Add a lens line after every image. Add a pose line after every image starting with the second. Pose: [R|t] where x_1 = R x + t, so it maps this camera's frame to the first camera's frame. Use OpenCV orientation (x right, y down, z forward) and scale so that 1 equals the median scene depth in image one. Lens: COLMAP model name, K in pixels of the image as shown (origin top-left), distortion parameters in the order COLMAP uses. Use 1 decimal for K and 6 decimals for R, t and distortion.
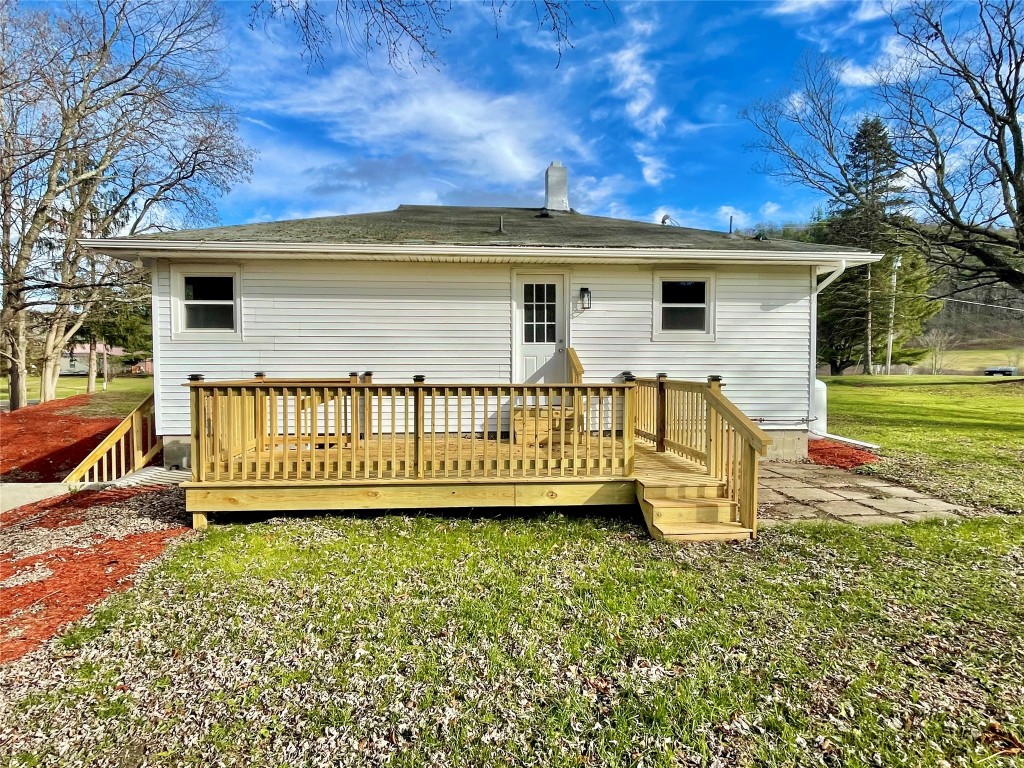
lens RADIAL K [[551.2, 0, 511.9], [0, 551.2, 384.5], [0, 0, 1]] dist [0.003979, -0.000239]
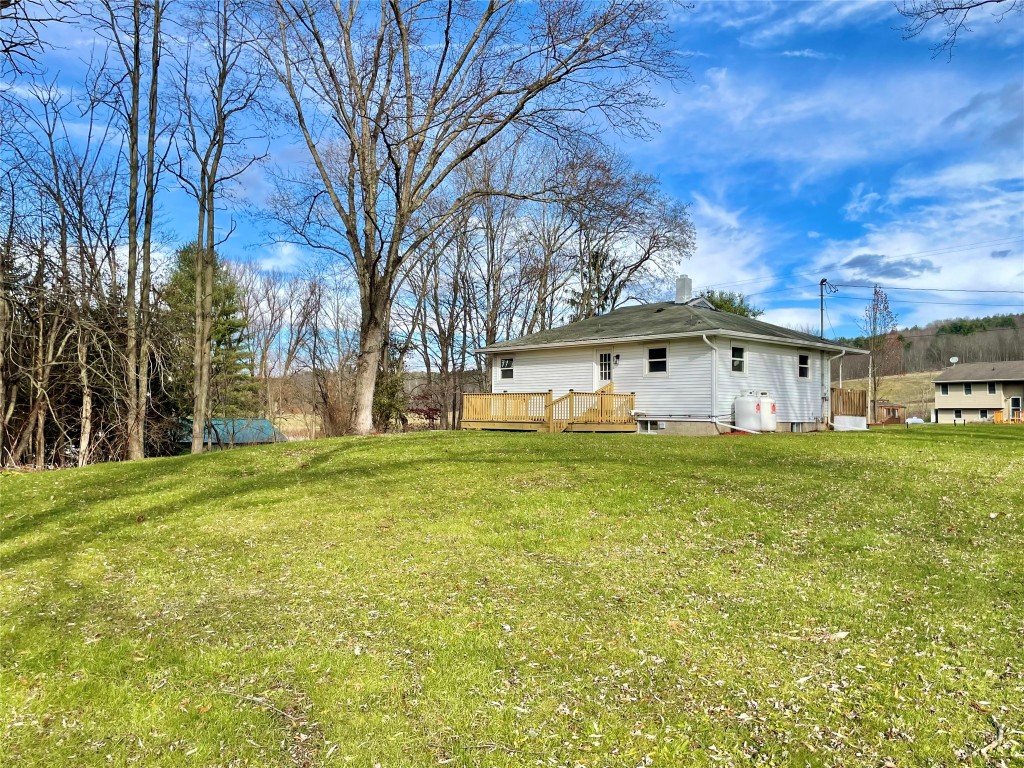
lens RADIAL K [[790.9, 0, 511.0], [0, 790.9, 386.6], [0, 0, 1]] dist [0.007538, -0.001020]
pose [[0.615567, -0.021242, -0.787798, 2.340956], [-0.029943, 0.998284, -0.050314, 0.123621], [0.787516, 0.054561, 0.613875, -1.266090]]
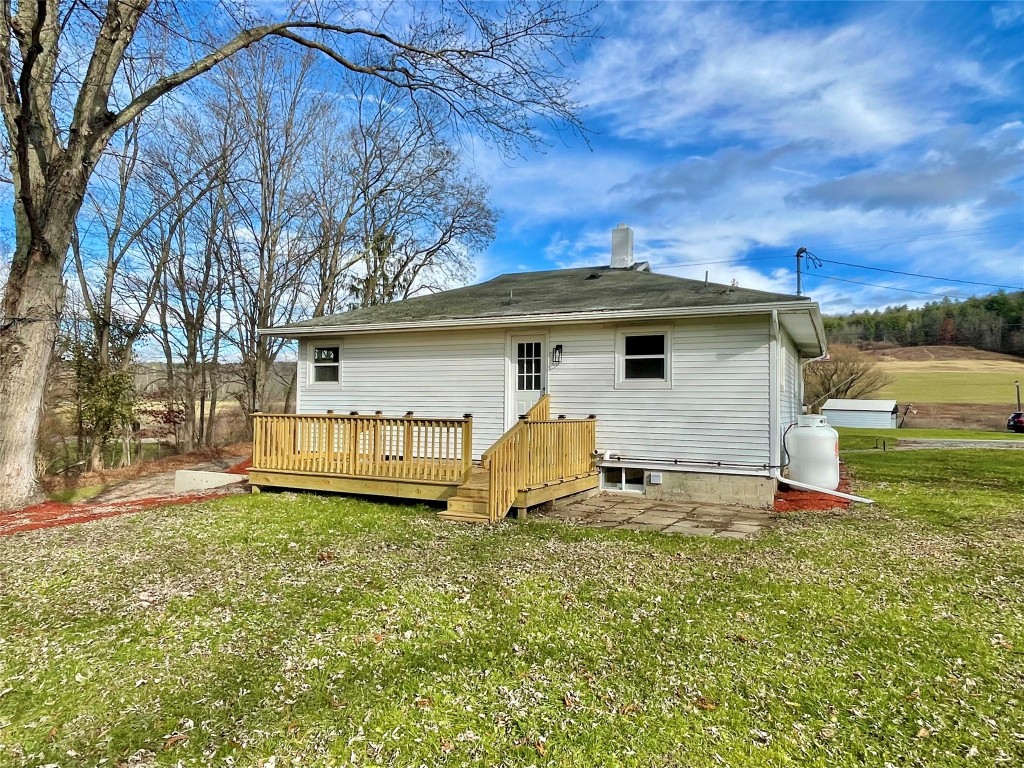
lens RADIAL K [[666.2, 0, 516.3], [0, 666.2, 376.1], [0, 0, 1]] dist [-0.011147, -0.003468]
pose [[0.864472, -0.011655, -0.502546, 0.776005], [-0.032724, 0.996306, -0.079396, 0.011962], [0.501615, 0.085081, 0.860897, -0.297861]]
